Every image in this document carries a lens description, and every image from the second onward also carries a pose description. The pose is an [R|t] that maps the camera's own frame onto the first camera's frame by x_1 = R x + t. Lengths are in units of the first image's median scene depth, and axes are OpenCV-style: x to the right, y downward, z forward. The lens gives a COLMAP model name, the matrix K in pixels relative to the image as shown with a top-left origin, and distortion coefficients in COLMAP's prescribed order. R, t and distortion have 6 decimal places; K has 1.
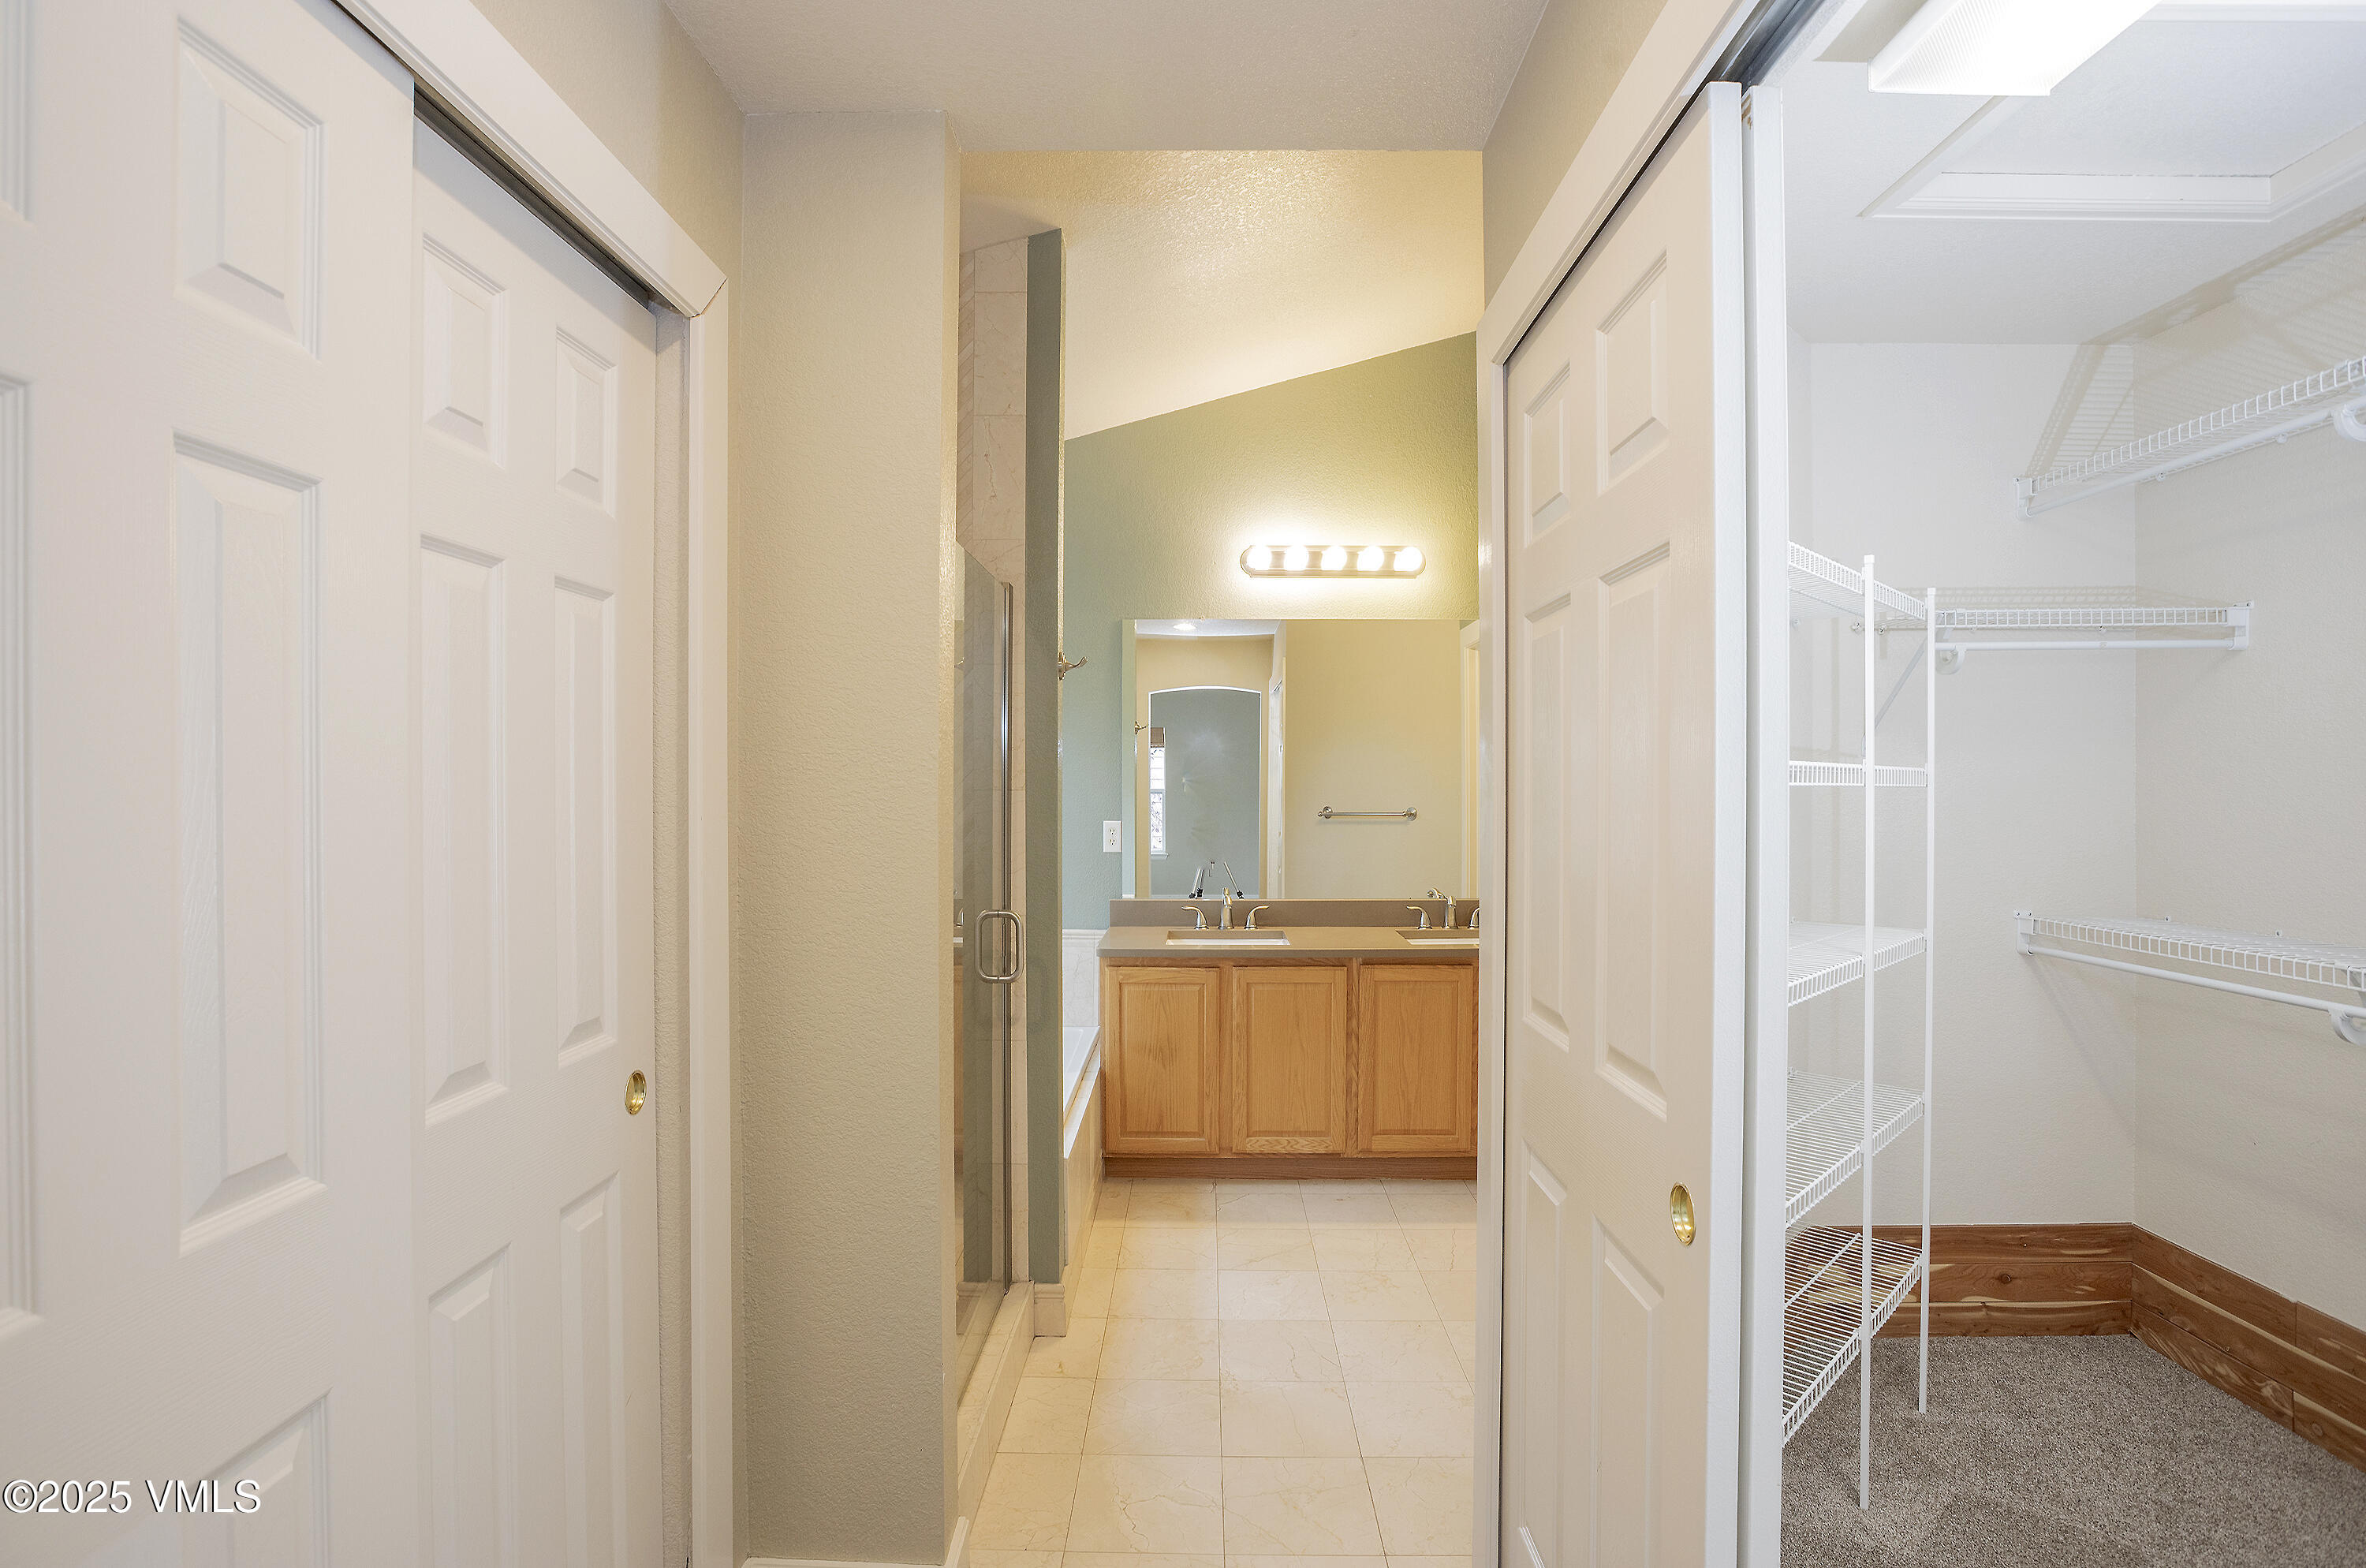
lens RADIAL K [[1061.3, 0, 1179.8], [0, 1061.3, 791.6], [0, 0, 1]] dist [-0.024885, 0.003686]
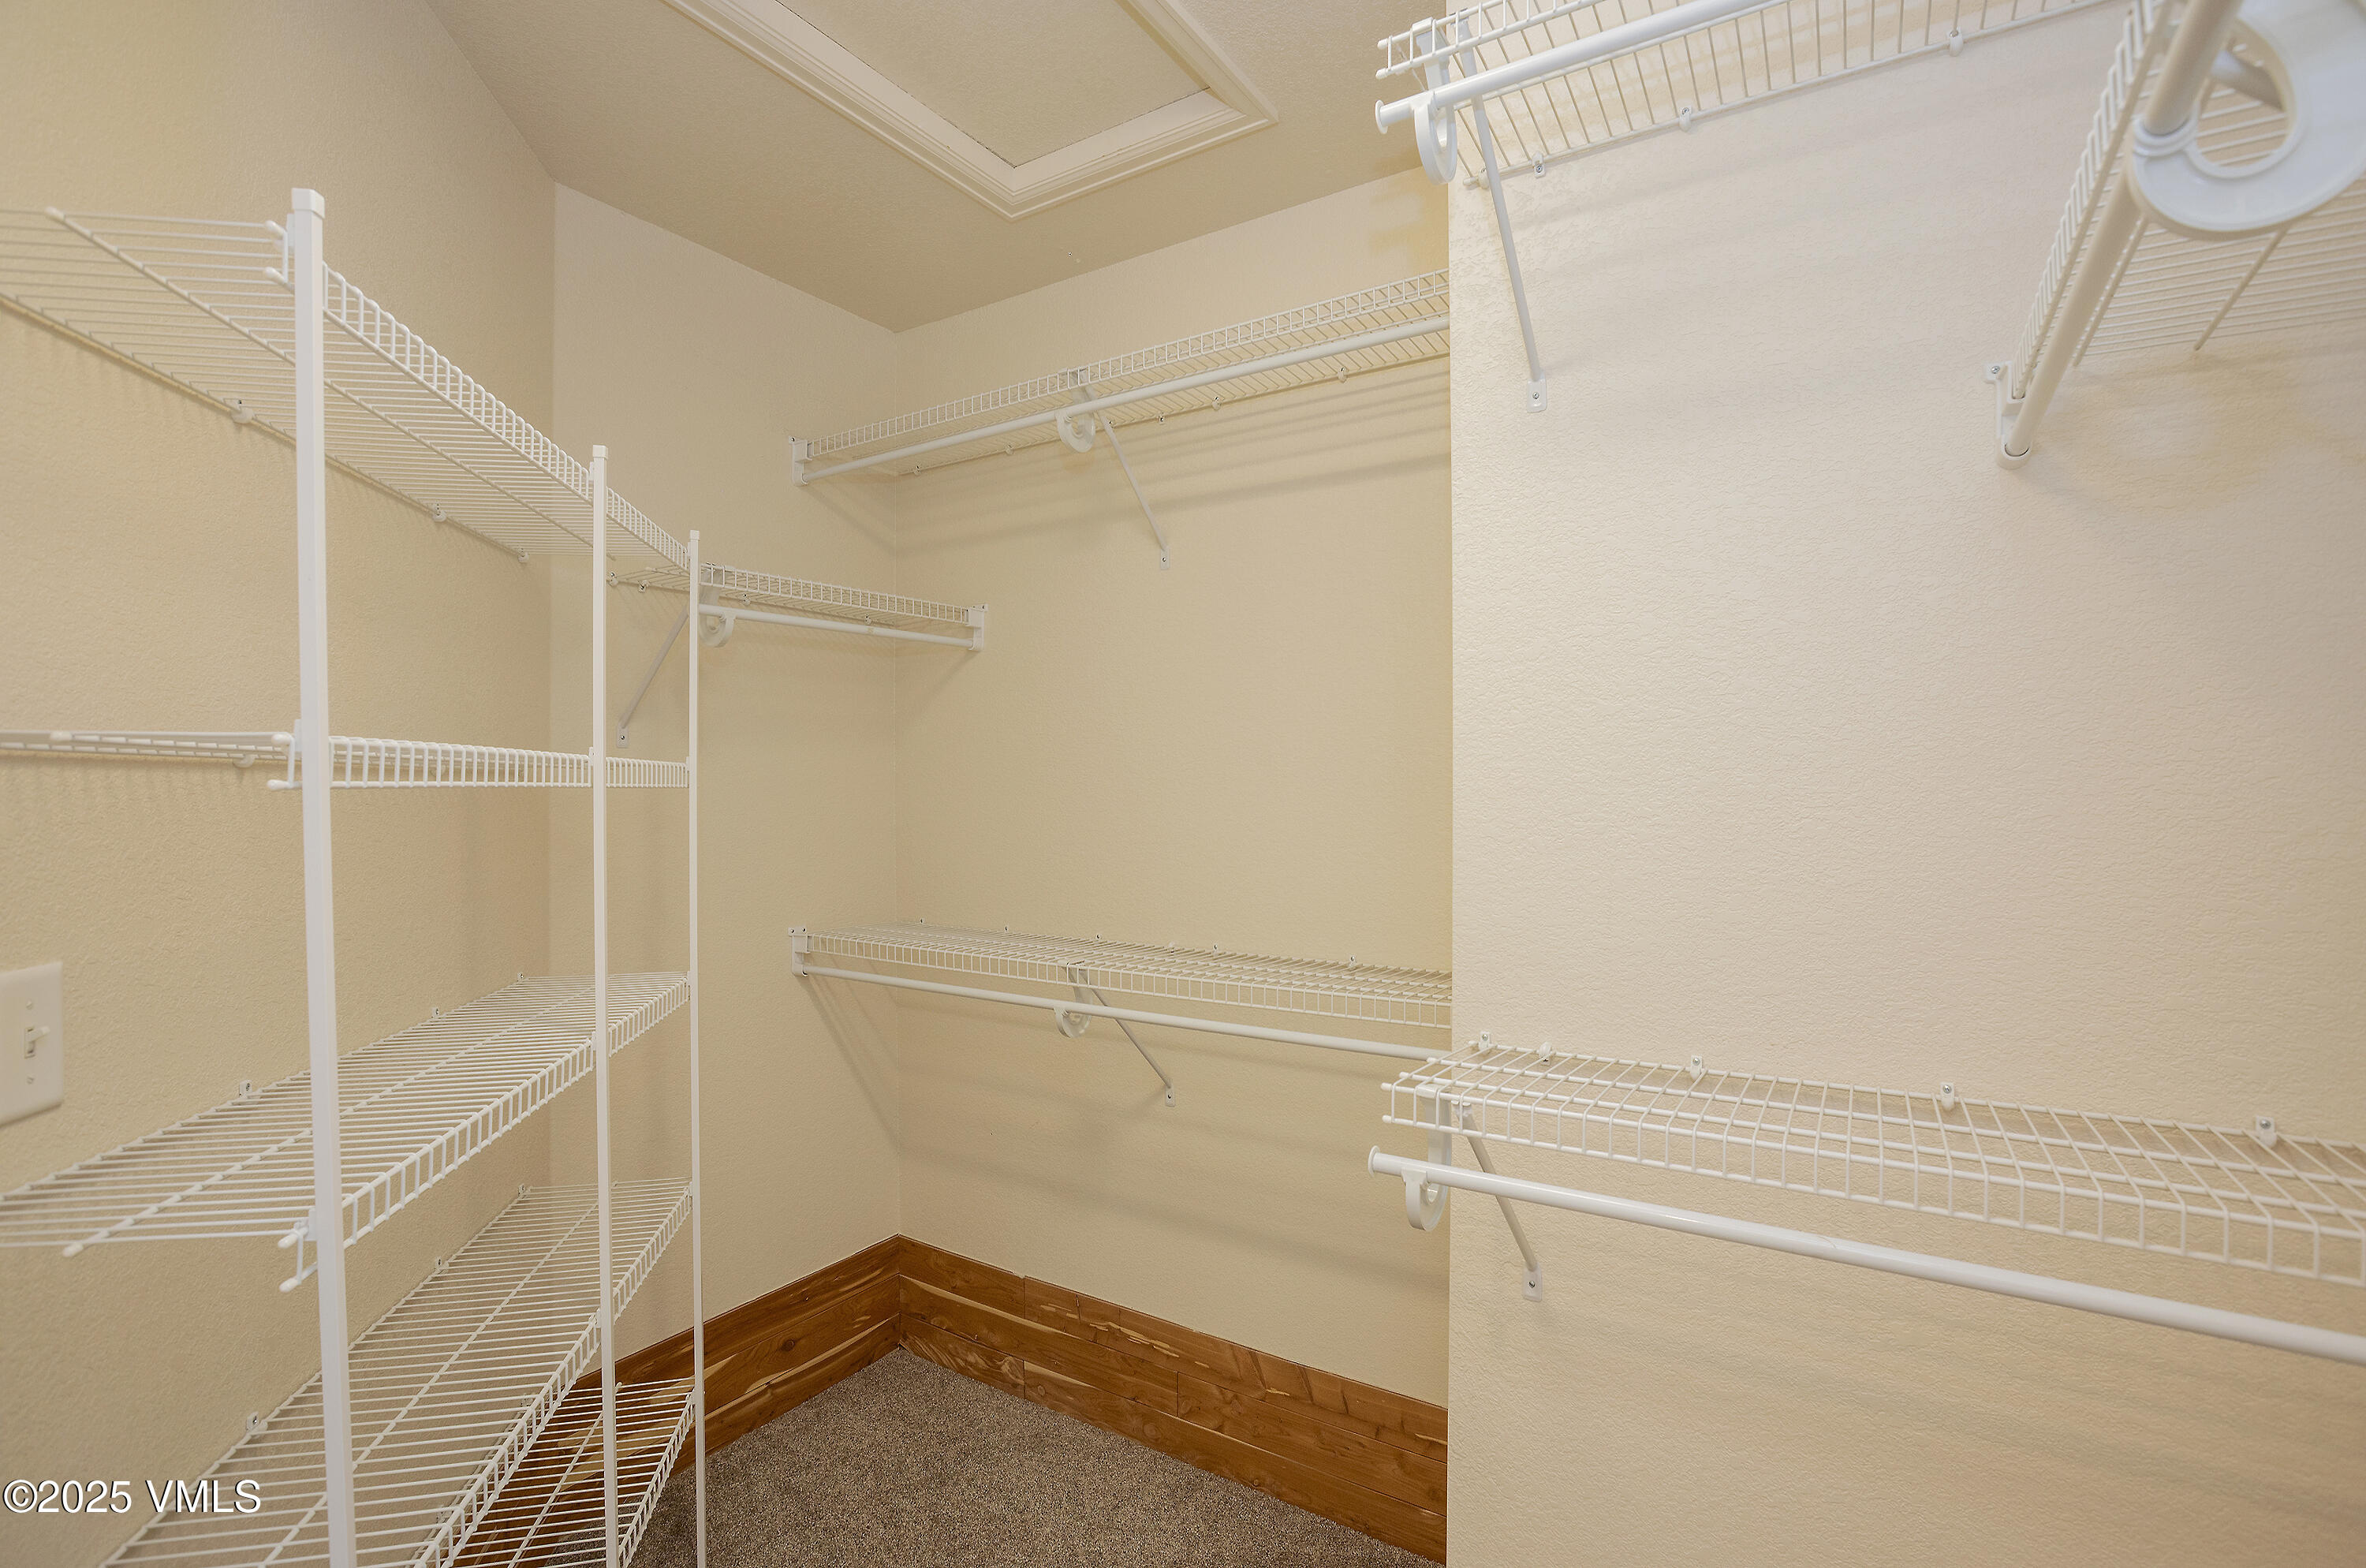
lens RADIAL K [[1061.3, 0, 1179.8], [0, 1061.3, 791.6], [0, 0, 1]] dist [-0.024885, 0.003686]
pose [[0.525266, -0.006901, 0.850910, 0.240396], [0.005188, 0.999975, 0.004907, -0.003104], [-0.850922, 0.001836, 0.525289, 0.283230]]
